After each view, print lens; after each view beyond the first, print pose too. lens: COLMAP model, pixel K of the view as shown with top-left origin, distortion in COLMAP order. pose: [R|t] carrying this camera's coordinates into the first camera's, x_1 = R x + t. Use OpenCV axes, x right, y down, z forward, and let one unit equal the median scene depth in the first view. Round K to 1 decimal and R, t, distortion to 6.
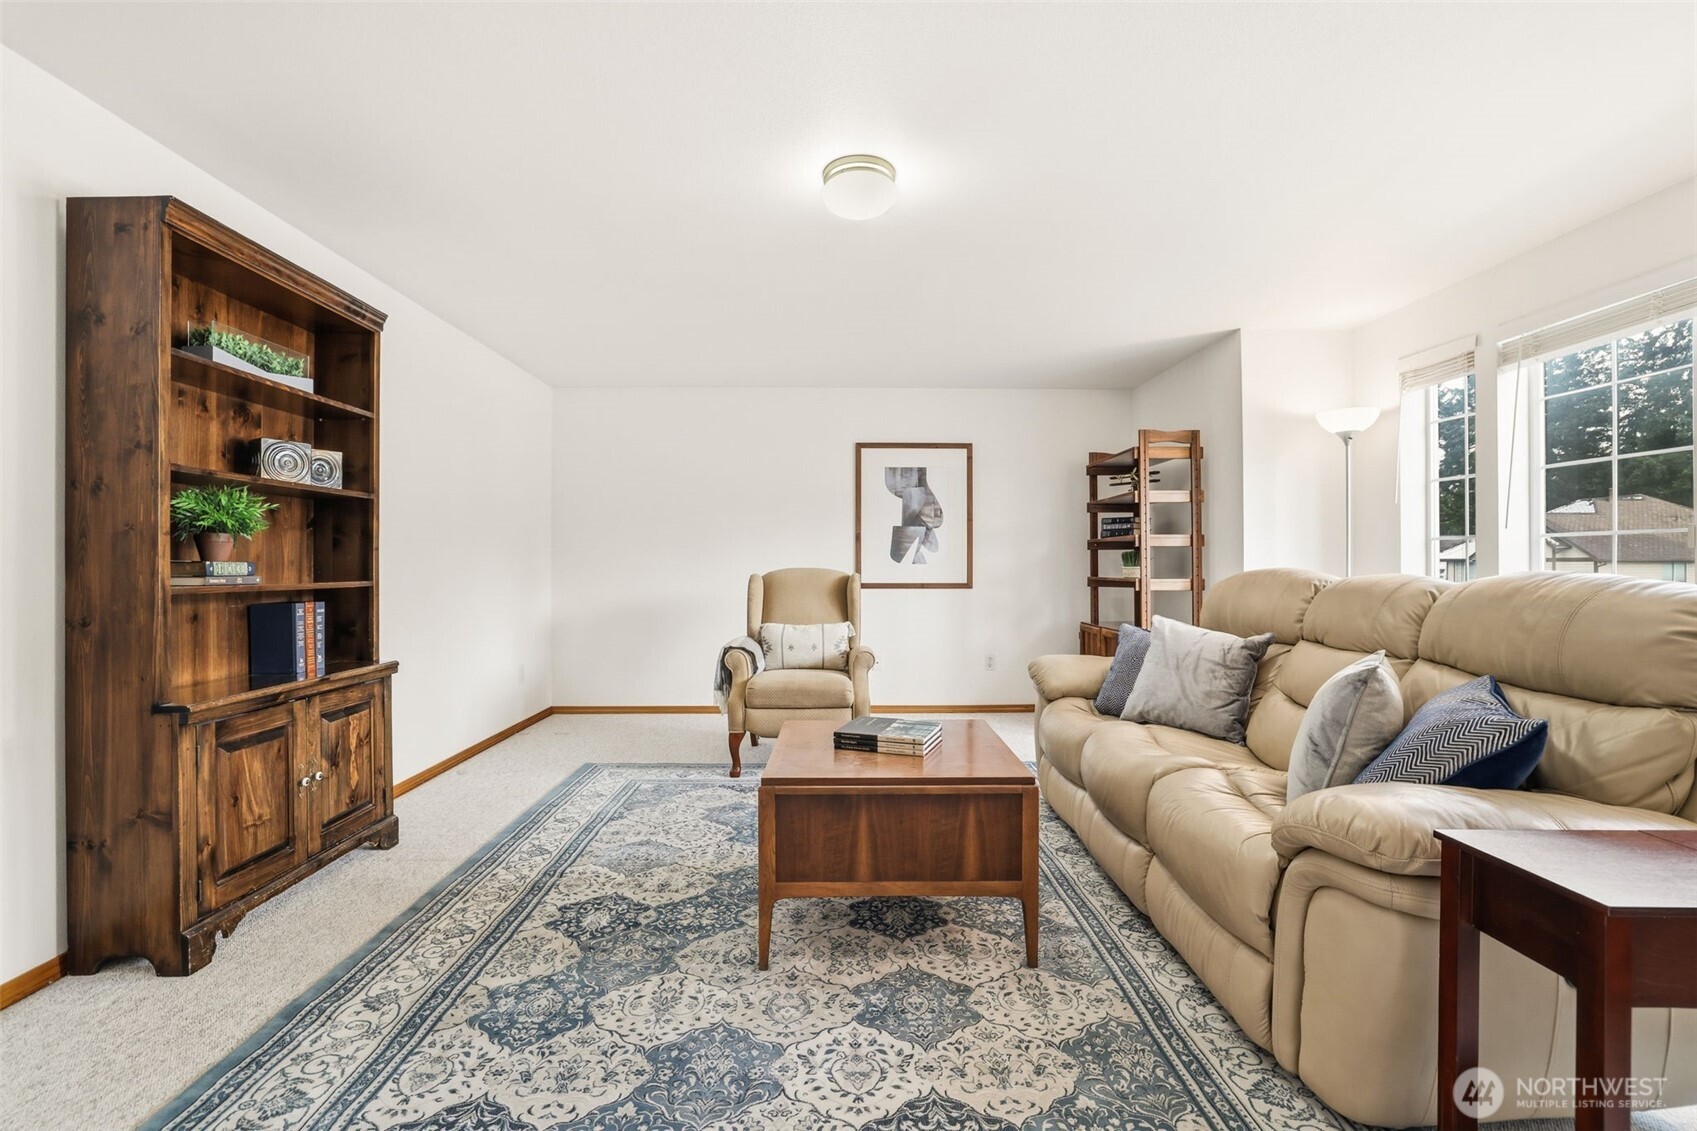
lens RADIAL K [[744.6, 0, 814.2], [0, 744.6, 563.3], [0, 0, 1]] dist [-0.037726, 0.005669]
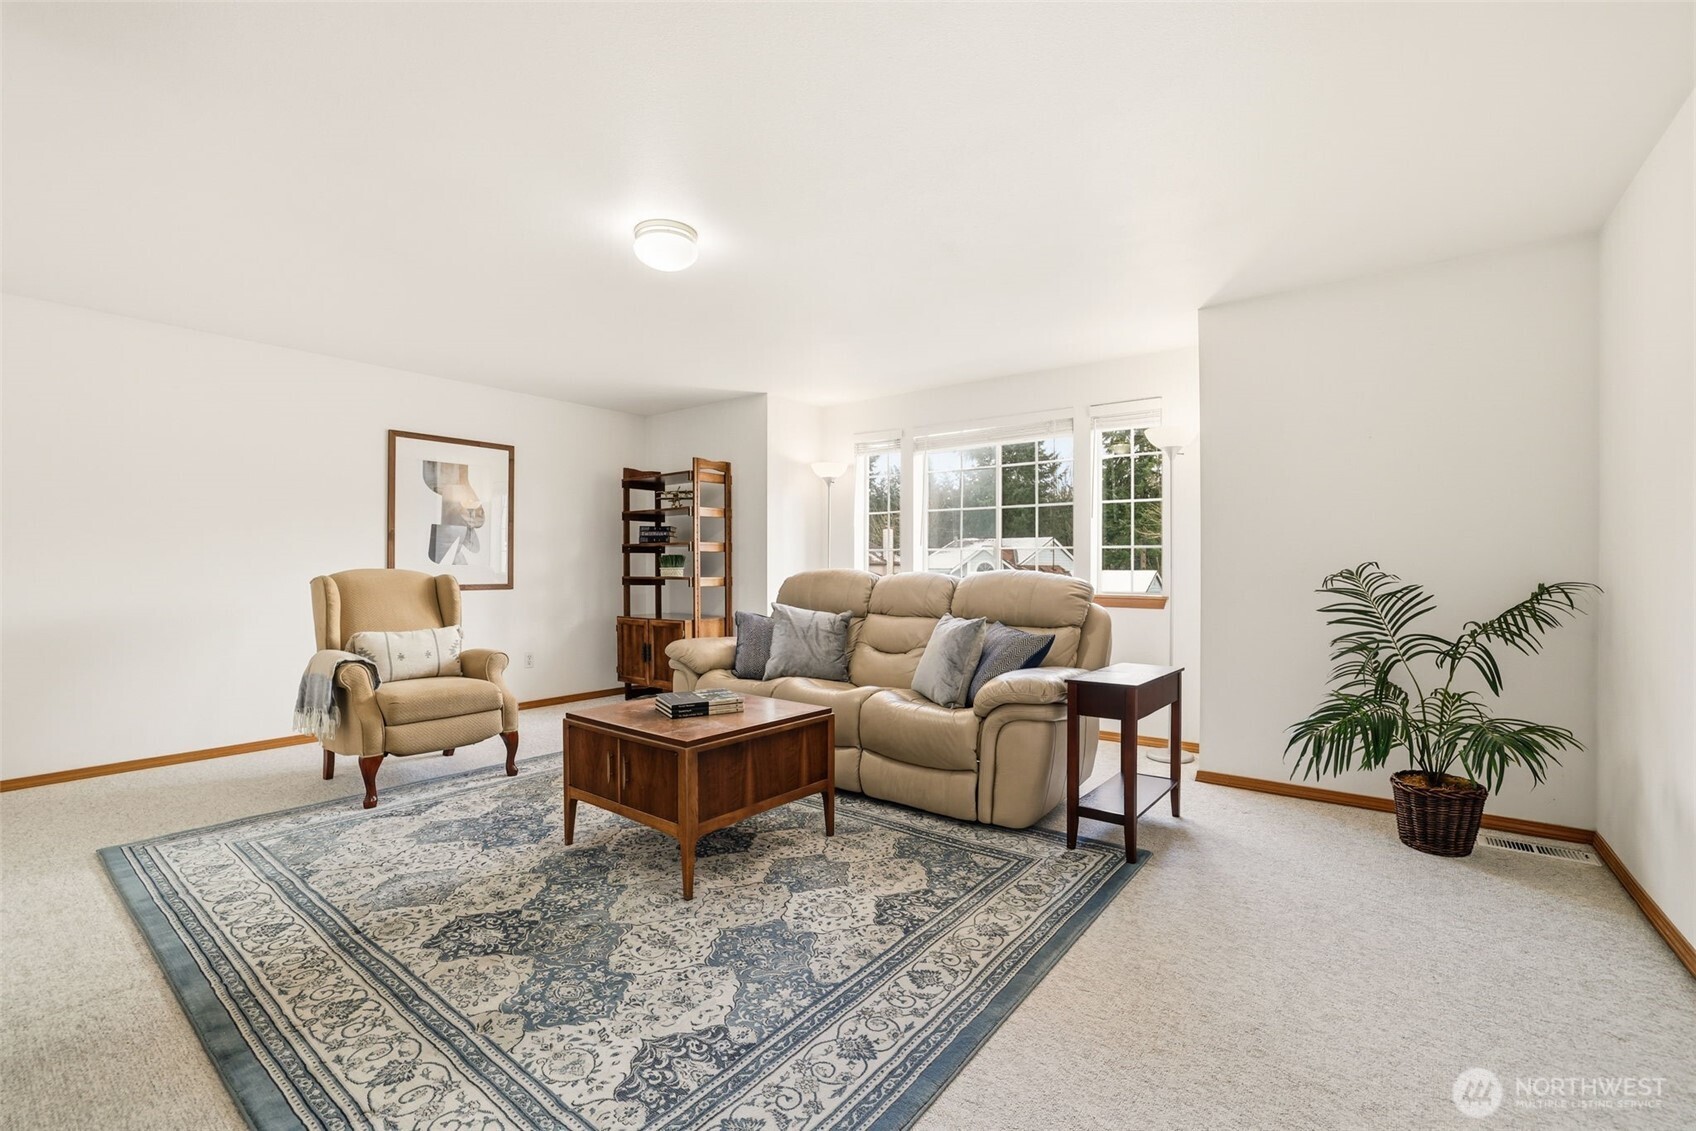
lens RADIAL K [[744.1, 0, 858.0], [0, 744.1, 562.5], [0, 0, 1]] dist [-0.037726, 0.005669]
pose [[0.606396, 0.004620, 0.795149, -0.736419], [-0.002790, 0.999989, -0.003682, 0.000372], [-0.795158, 0.000014, 0.606402, 0.037285]]
